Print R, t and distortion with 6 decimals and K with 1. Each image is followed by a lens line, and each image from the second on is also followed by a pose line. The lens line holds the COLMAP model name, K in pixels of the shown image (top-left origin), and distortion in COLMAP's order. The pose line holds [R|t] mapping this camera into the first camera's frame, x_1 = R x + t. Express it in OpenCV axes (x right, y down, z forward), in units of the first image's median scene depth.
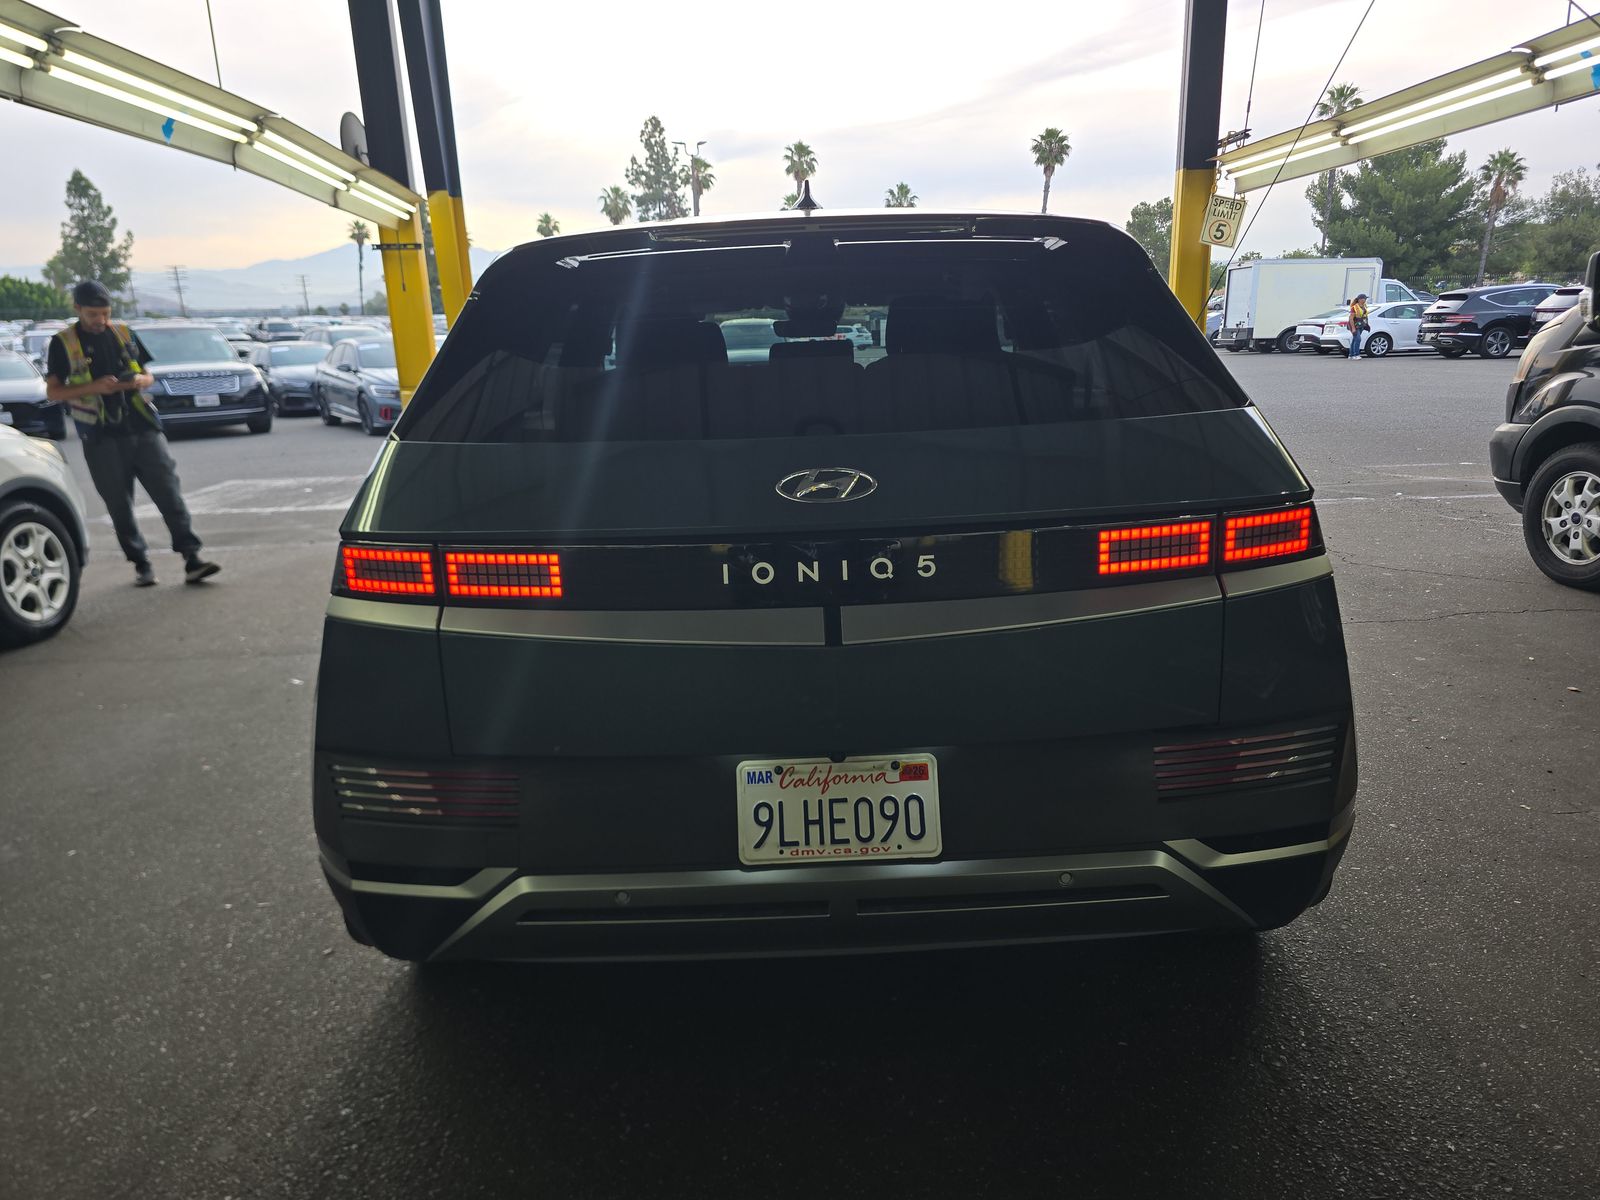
lens RADIAL K [[1077.6, 0, 800.0], [0, 1077.6, 600.0], [0, 0, 1]] dist [0.073761, -0.066533]
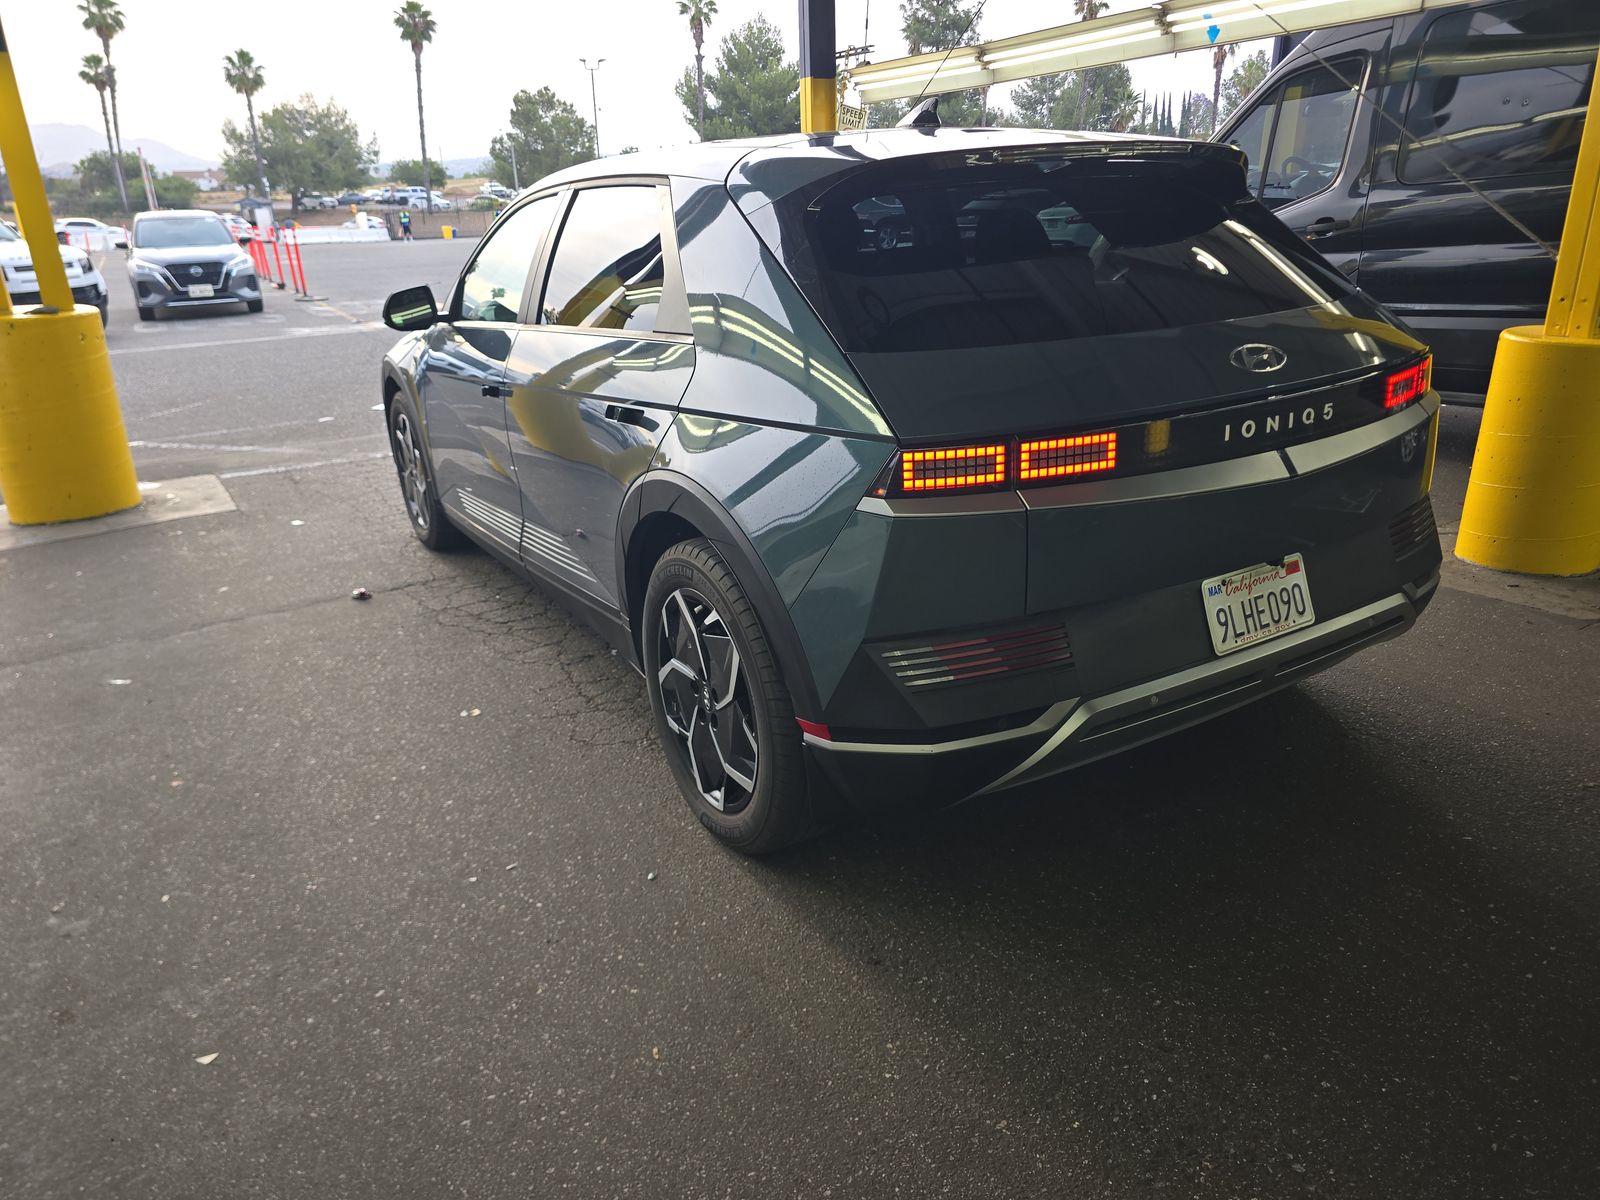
lens RADIAL K [[1077.6, 0, 800.0], [0, 1077.6, 600.0], [0, 0, 1]] dist [0.073761, -0.066533]
pose [[0.861858, -0.173995, 0.476367, -0.590155], [0.130834, 0.983791, 0.122625, -0.027396], [-0.489982, -0.043360, 0.870653, 0.054594]]
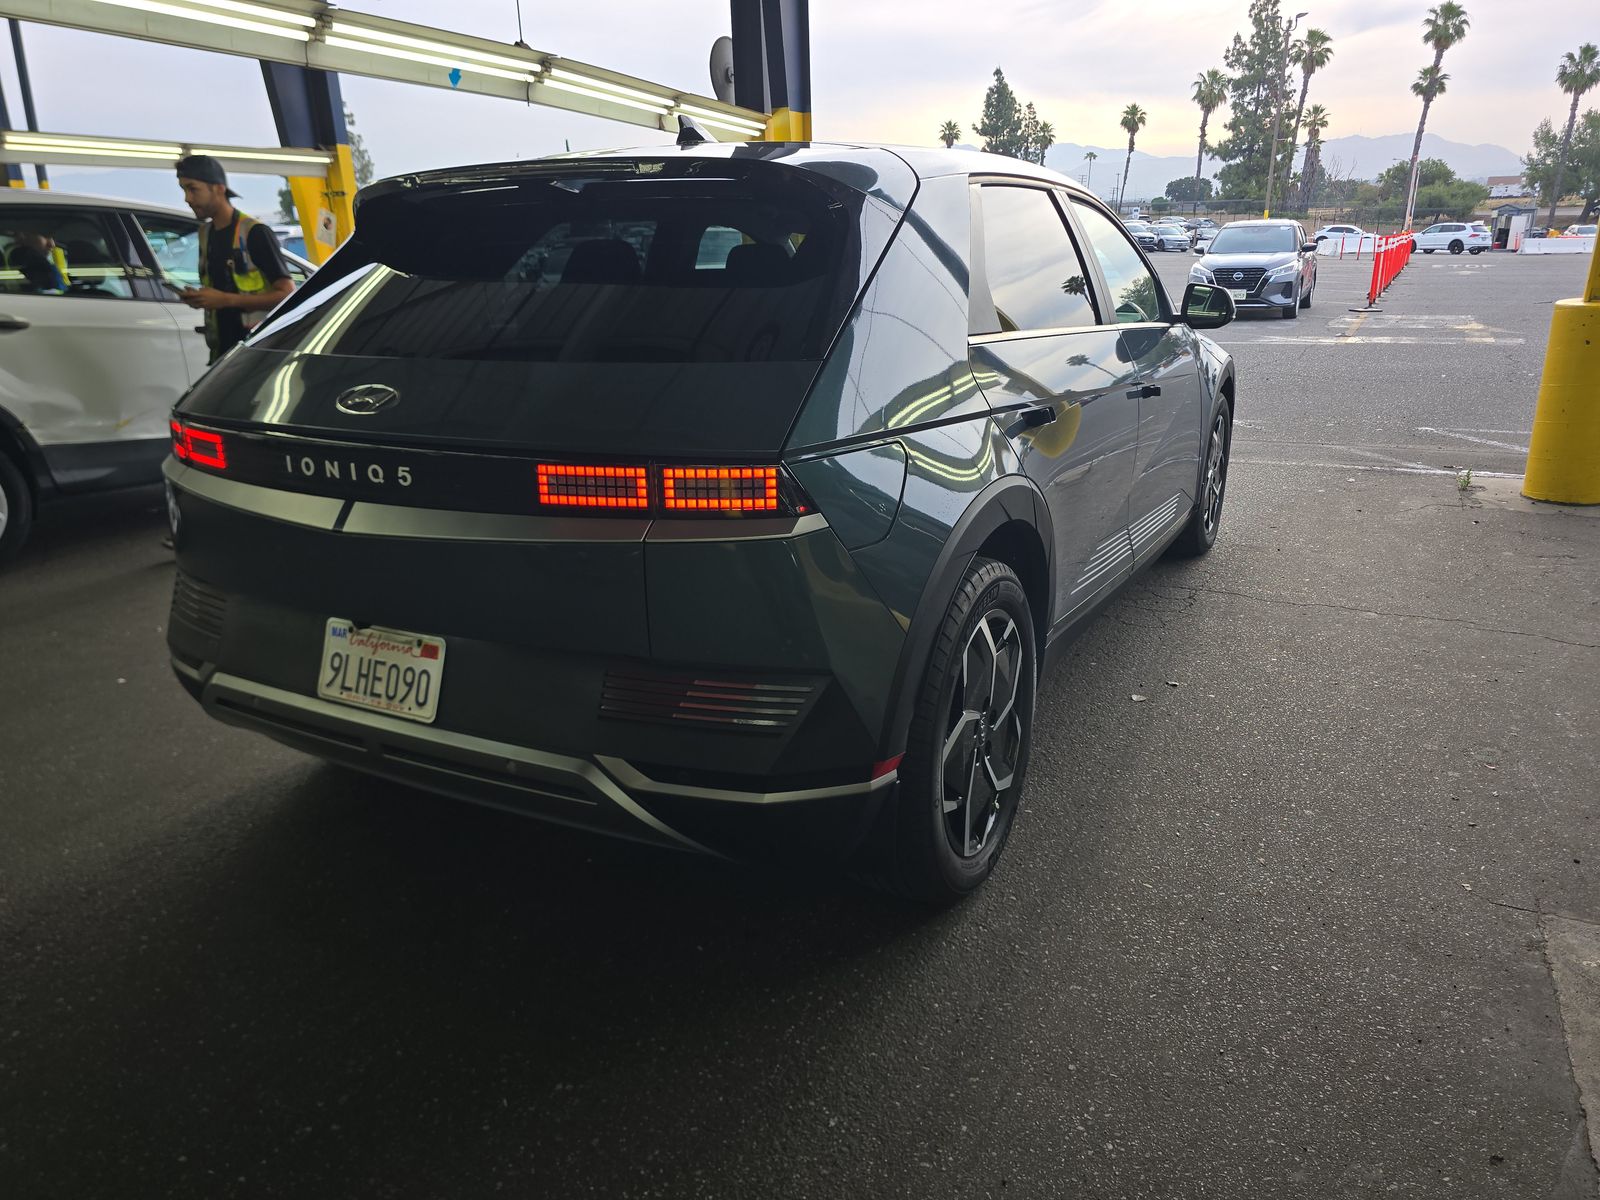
lens RADIAL K [[1061.7, 0, 800.0], [0, 1061.7, 600.0], [0, 0, 1]] dist [0.049119, -0.032552]
pose [[0.875925, 0.167211, -0.452543, 0.527135], [-0.125627, 0.984710, 0.120683, -0.047320], [0.465803, -0.048857, 0.883538, 0.085727]]
